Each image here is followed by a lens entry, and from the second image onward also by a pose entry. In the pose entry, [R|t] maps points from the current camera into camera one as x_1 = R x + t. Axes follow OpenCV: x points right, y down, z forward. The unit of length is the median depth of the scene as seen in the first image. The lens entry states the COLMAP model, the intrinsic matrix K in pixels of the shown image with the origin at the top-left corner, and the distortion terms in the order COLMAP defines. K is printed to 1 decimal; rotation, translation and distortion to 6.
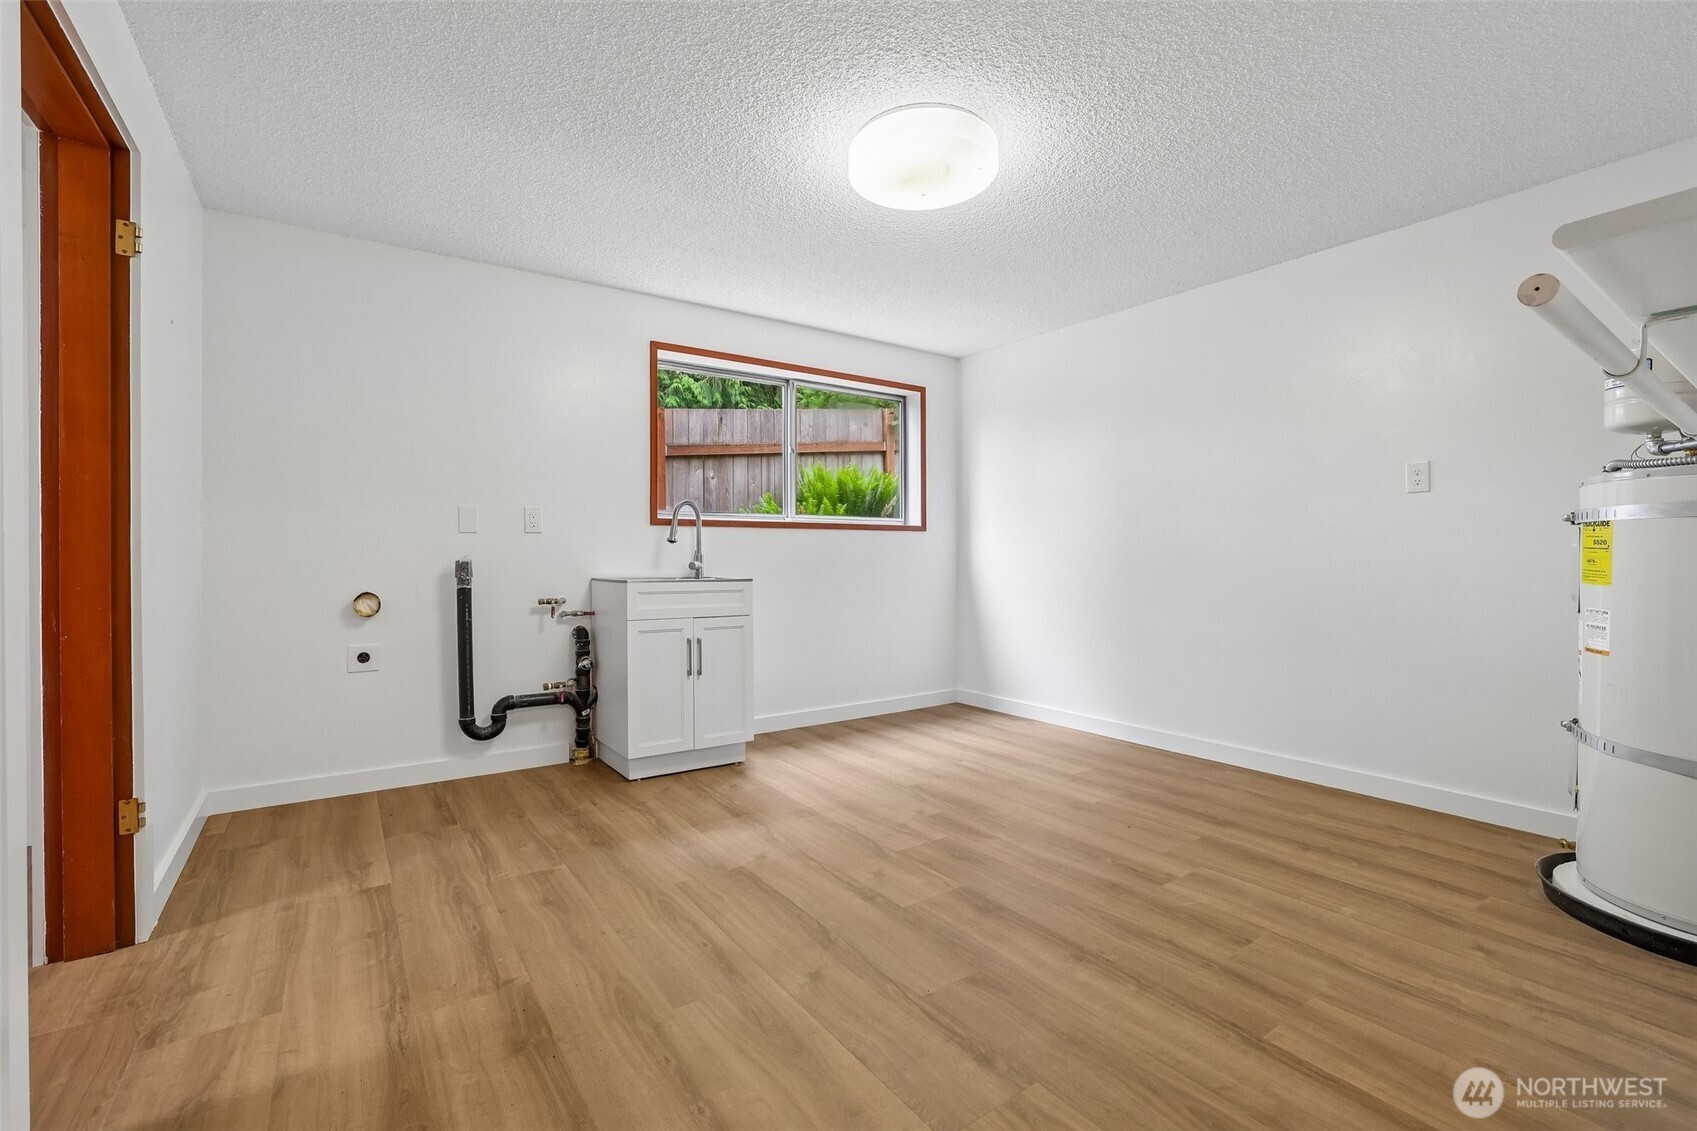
lens RADIAL K [[729.1, 0, 858.3], [0, 729.1, 561.1], [0, 0, 1]] dist [-0.007007, 0.003357]
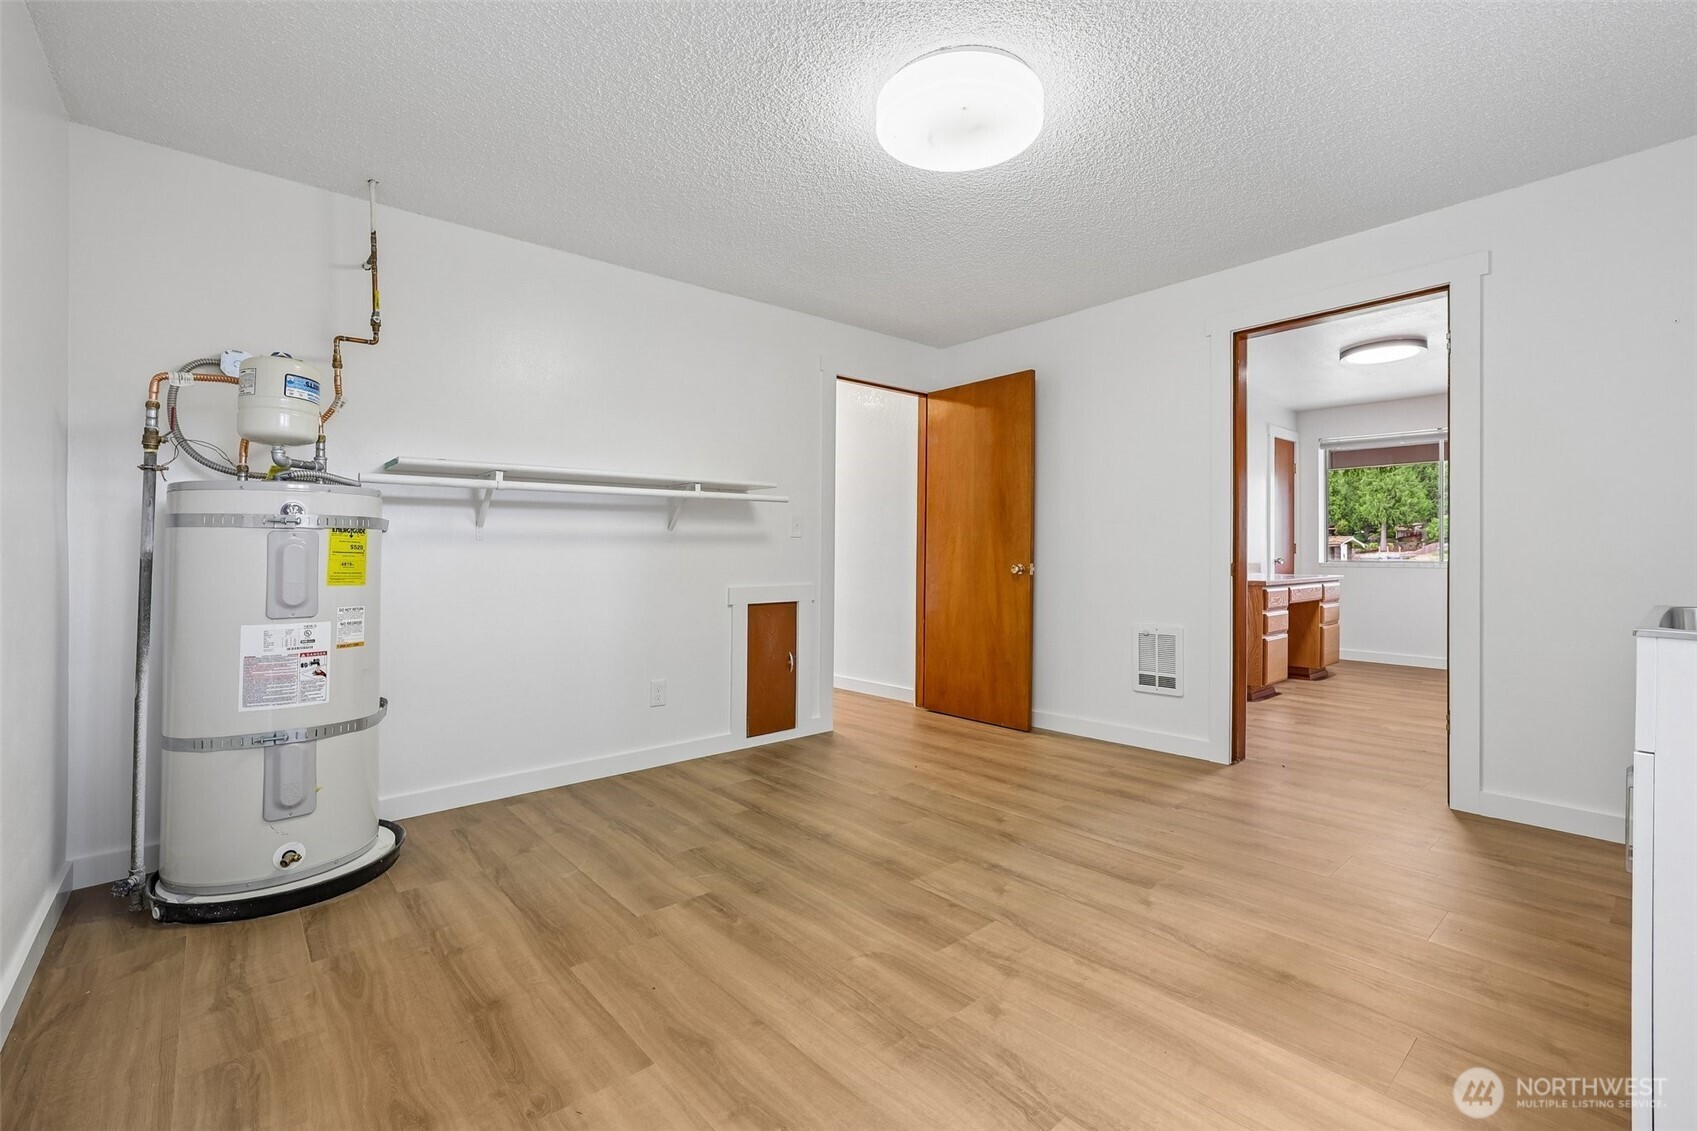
lens RADIAL K [[729.1, 0, 847.3], [0, 729.1, 554.9], [0, 0, 1]] dist [-0.007007, 0.003357]
pose [[-0.996342, 0.011064, -0.084736, 0.315759], [0.010557, 0.999924, 0.006424, -0.012111], [0.084800, 0.005506, -0.996383, 2.024887]]
